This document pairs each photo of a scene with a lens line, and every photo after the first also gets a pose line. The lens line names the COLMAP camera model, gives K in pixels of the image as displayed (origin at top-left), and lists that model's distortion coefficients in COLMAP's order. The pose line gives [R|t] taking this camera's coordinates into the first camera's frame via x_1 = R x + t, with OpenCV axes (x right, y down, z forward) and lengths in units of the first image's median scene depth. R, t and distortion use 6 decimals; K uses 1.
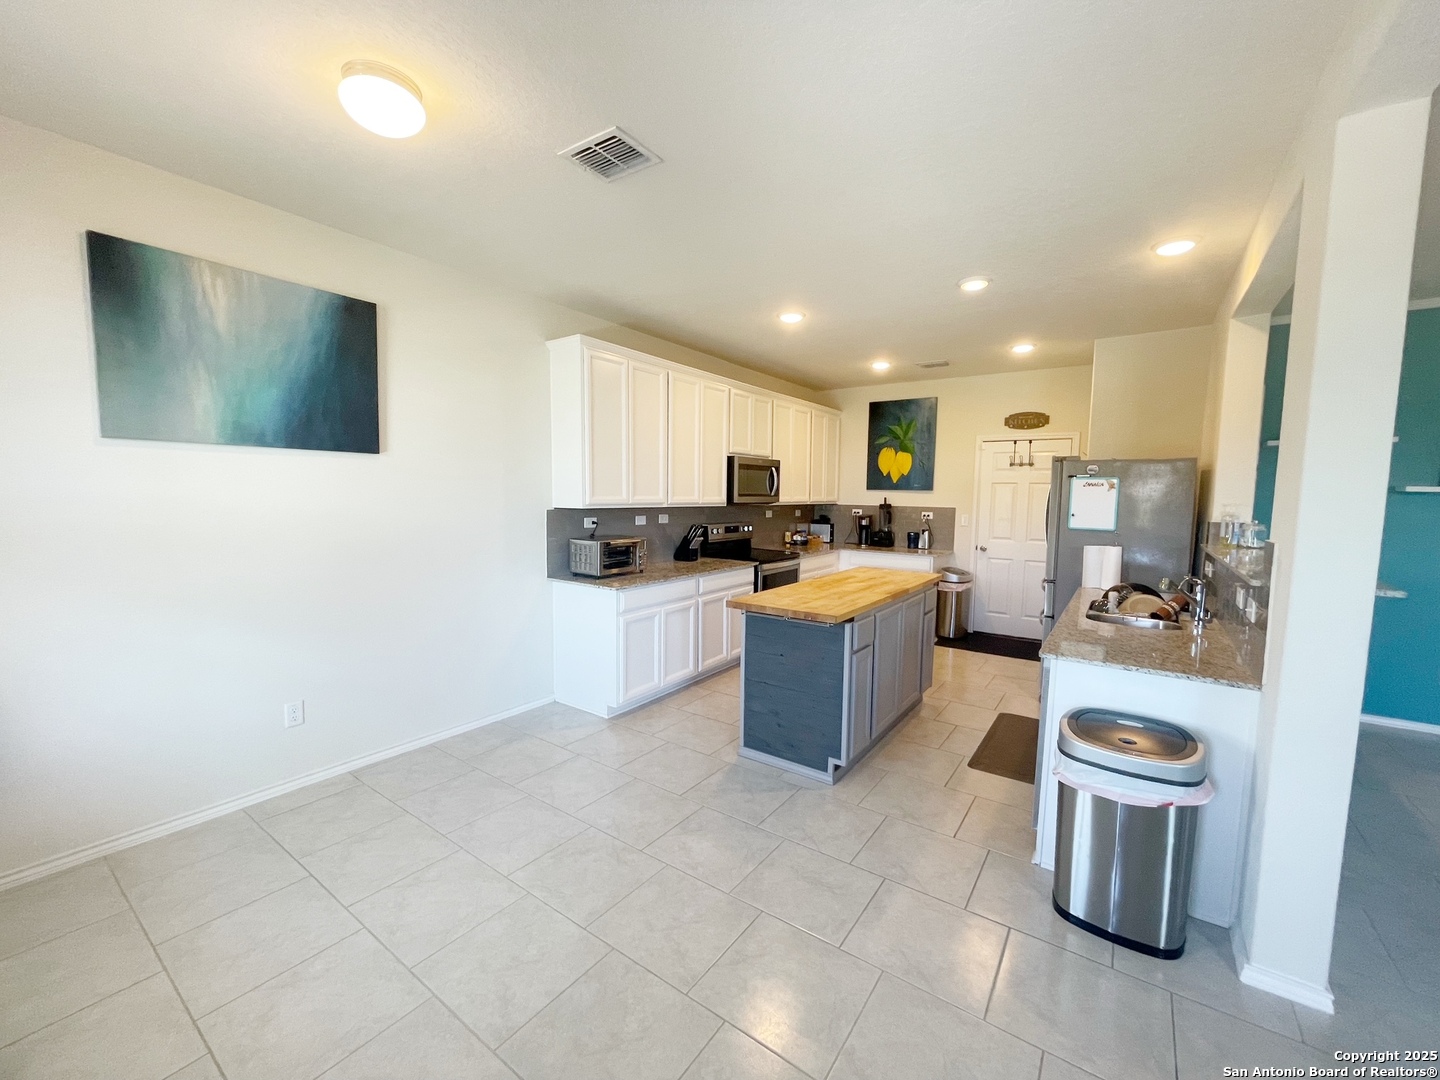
lens RADIAL K [[586.0, 0, 718.6], [0, 586.0, 541.5], [0, 0, 1]] dist [-0.002771, 0.000944]
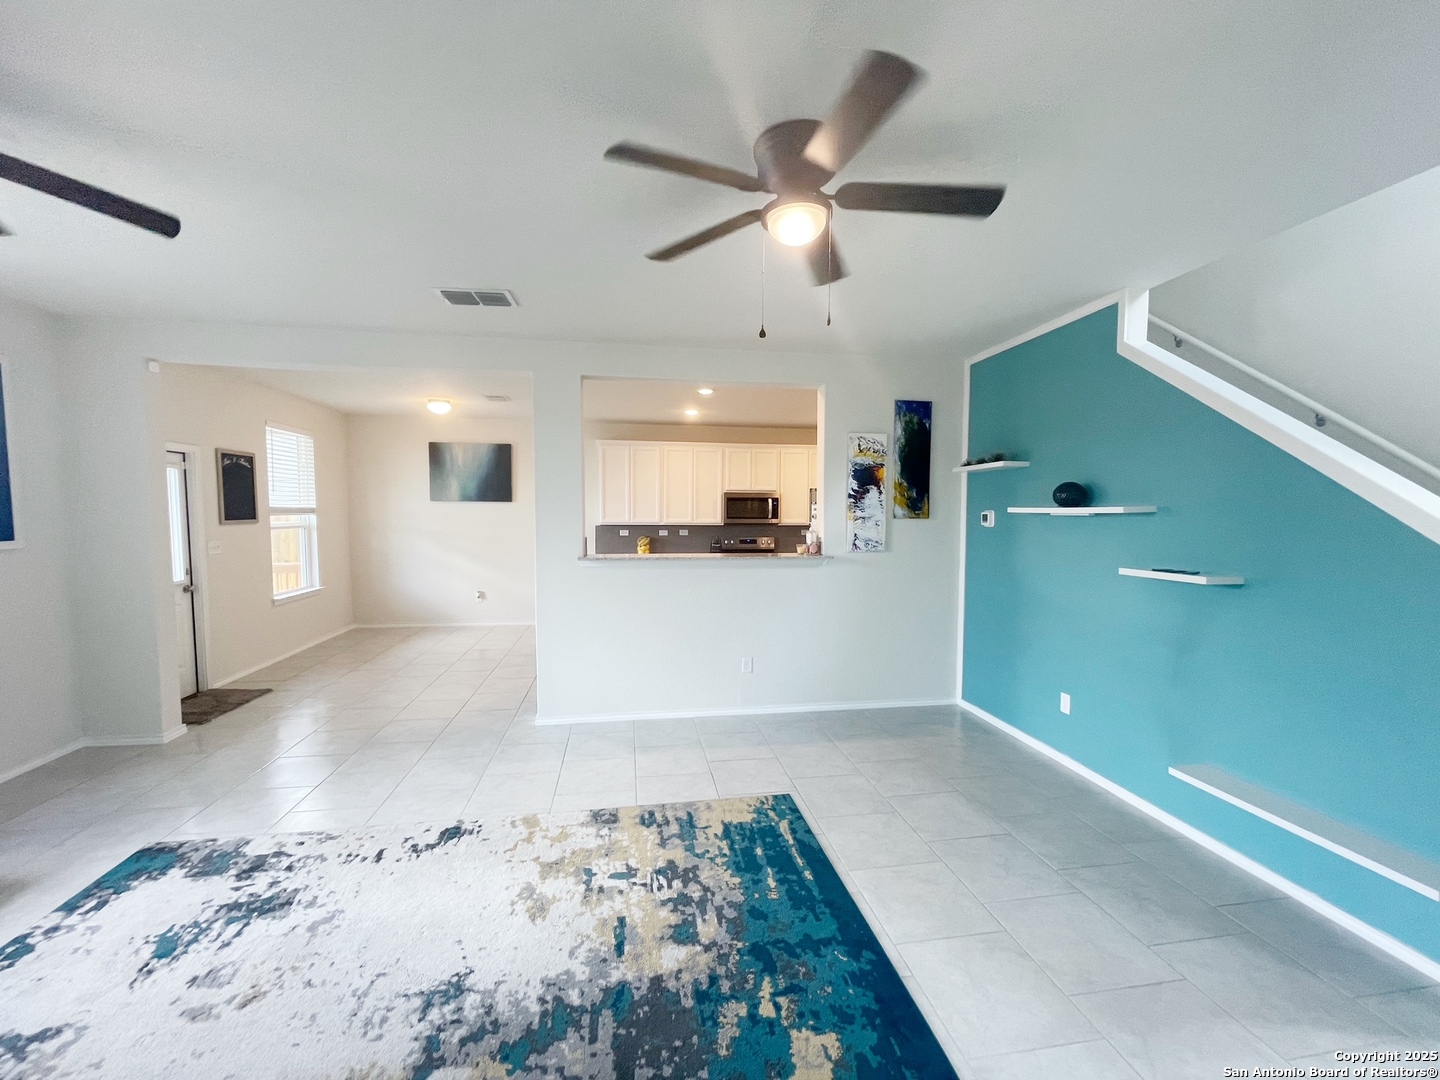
lens RADIAL K [[586.0, 0, 717.8], [0, 586.0, 541.2], [0, 0, 1]] dist [-0.002771, 0.000944]
pose [[0.699377, 0.025403, -0.714301, 1.471604], [-0.055527, 0.998279, -0.018866, 0.014893], [0.712592, 0.052857, 0.699584, -0.101669]]
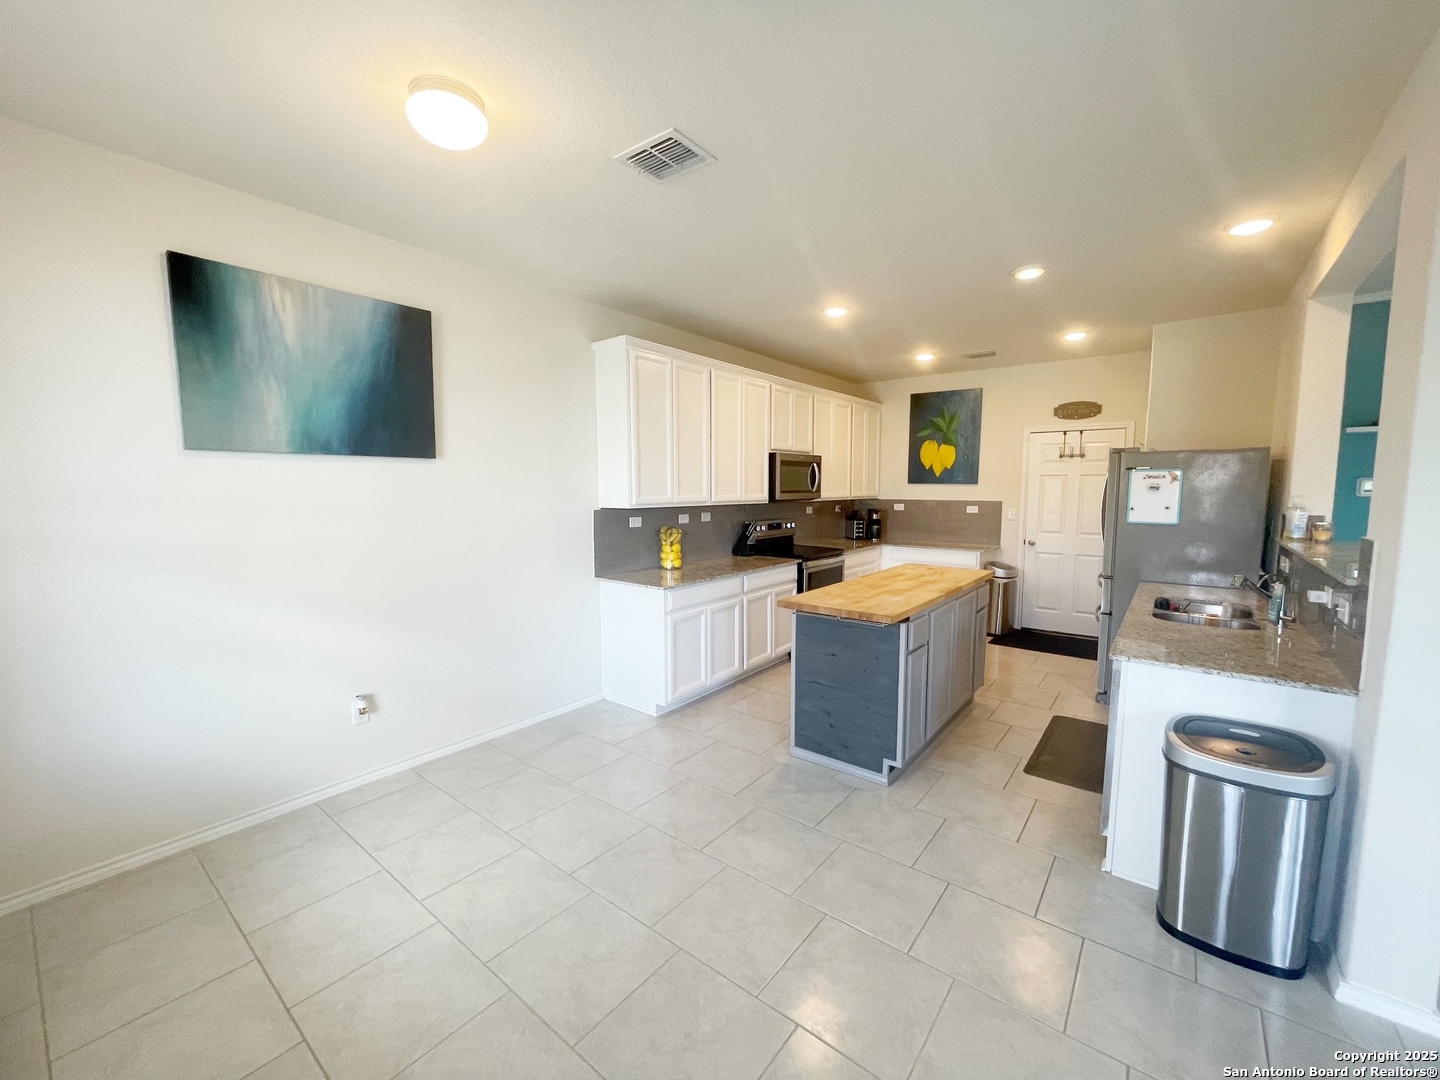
lens RADIAL K [[586.0, 0, 719.1], [0, 586.0, 541.9], [0, 0, 1]] dist [-0.002771, 0.000944]
pose [[0.998633, -0.010300, -0.051251, -0.026890], [0.010826, 0.999891, 0.009998, -0.007579], [0.051143, -0.010539, 0.998636, 0.001413]]
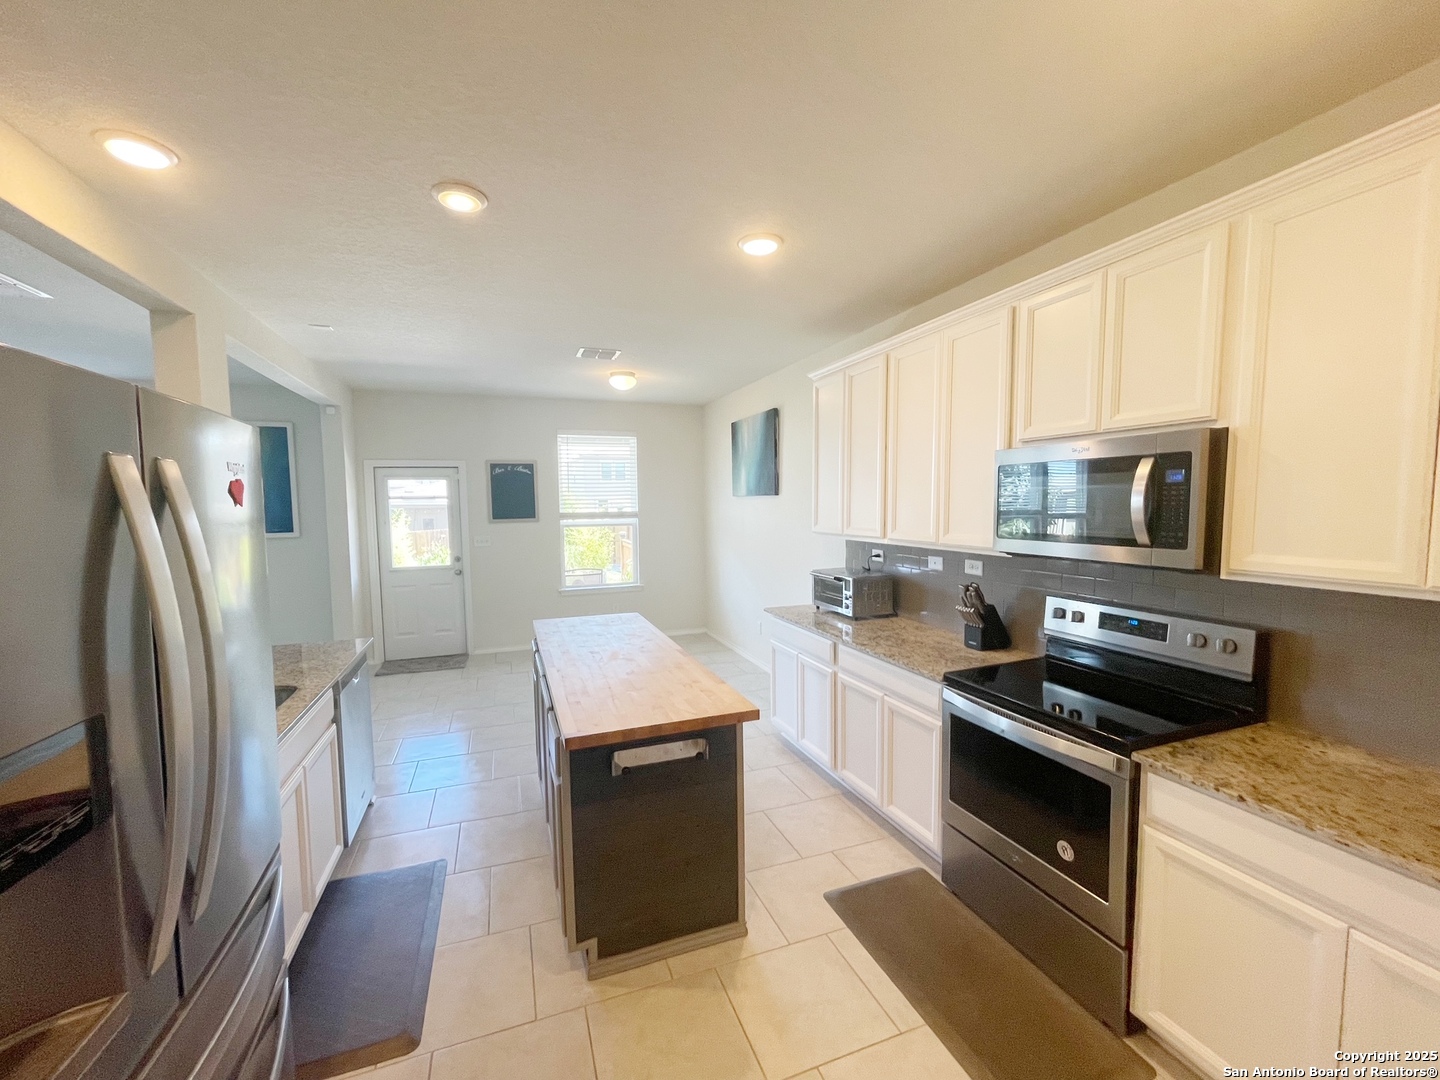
lens RADIAL K [[586.0, 0, 715.1], [0, 586.0, 543.9], [0, 0, 1]] dist [-0.002771, 0.000944]
pose [[-0.573815, 0.048492, -0.817548, 0.718099], [-0.068621, 0.991889, 0.106996, -0.141950], [0.816105, 0.117497, -0.565833, 1.442431]]
